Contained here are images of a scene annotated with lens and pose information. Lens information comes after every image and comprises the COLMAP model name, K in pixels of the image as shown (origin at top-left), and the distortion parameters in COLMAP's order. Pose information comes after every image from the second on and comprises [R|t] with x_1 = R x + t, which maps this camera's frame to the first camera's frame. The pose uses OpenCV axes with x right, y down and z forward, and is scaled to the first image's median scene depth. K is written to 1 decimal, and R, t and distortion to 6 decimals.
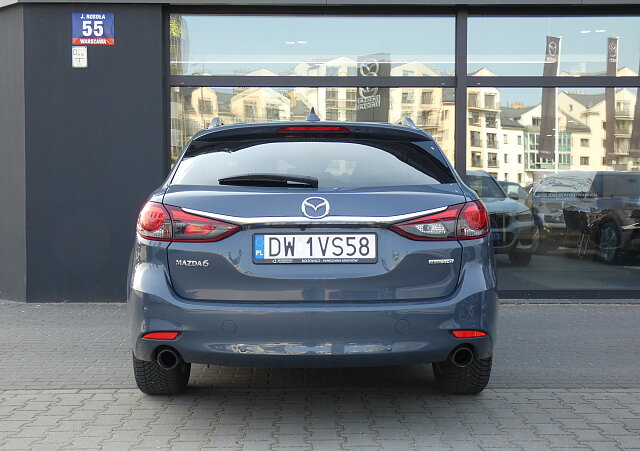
lens RADIAL K [[899.1, 0, 320.0], [0, 899.1, 225.5], [0, 0, 1]] dist [0.040489, 0.012334]
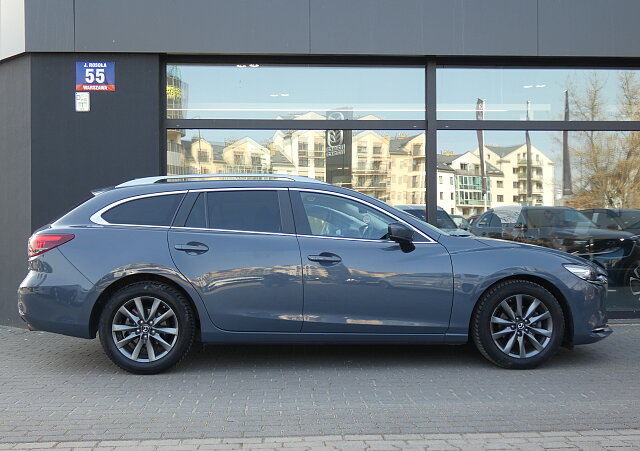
lens RADIAL K [[681.6, 0, 320.0], [0, 681.6, 225.5], [0, 0, 1]] dist [-0.005787, 0.025231]
pose [[0.999099, -0.005706, 0.042046, -0.015486], [0.007108, 0.999421, -0.033274, -0.008281], [-0.041832, 0.033543, 0.998561, 0.165529]]
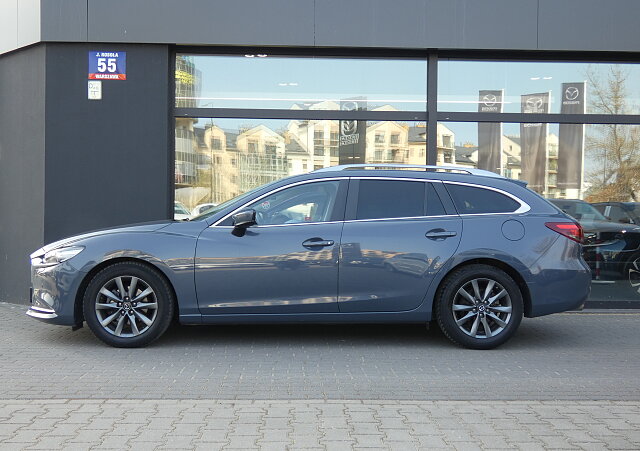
lens RADIAL K [[710.0, 0, 320.0], [0, 710.0, 225.5], [0, 0, 1]] dist [0.014515, 0.005844]
pose [[0.999832, 0.009459, 0.015695, 0.002671], [-0.009117, 0.999722, -0.021729, -0.000749], [-0.015896, 0.021582, 0.999641, 0.104330]]
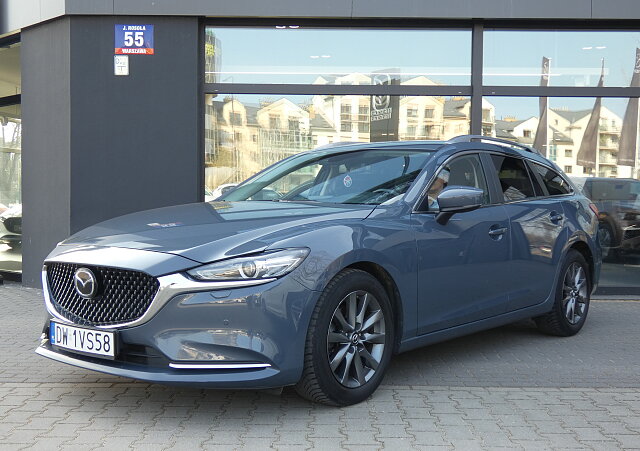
lens RADIAL K [[773.6, 0, 320.0], [0, 773.6, 225.5], [0, 0, 1]] dist [0.025705, 0.001756]
pose [[0.999842, 0.008872, -0.015388, -0.013058], [-0.008841, 0.999959, 0.002087, 0.000063], [0.015405, -0.001950, 0.999879, 0.074541]]
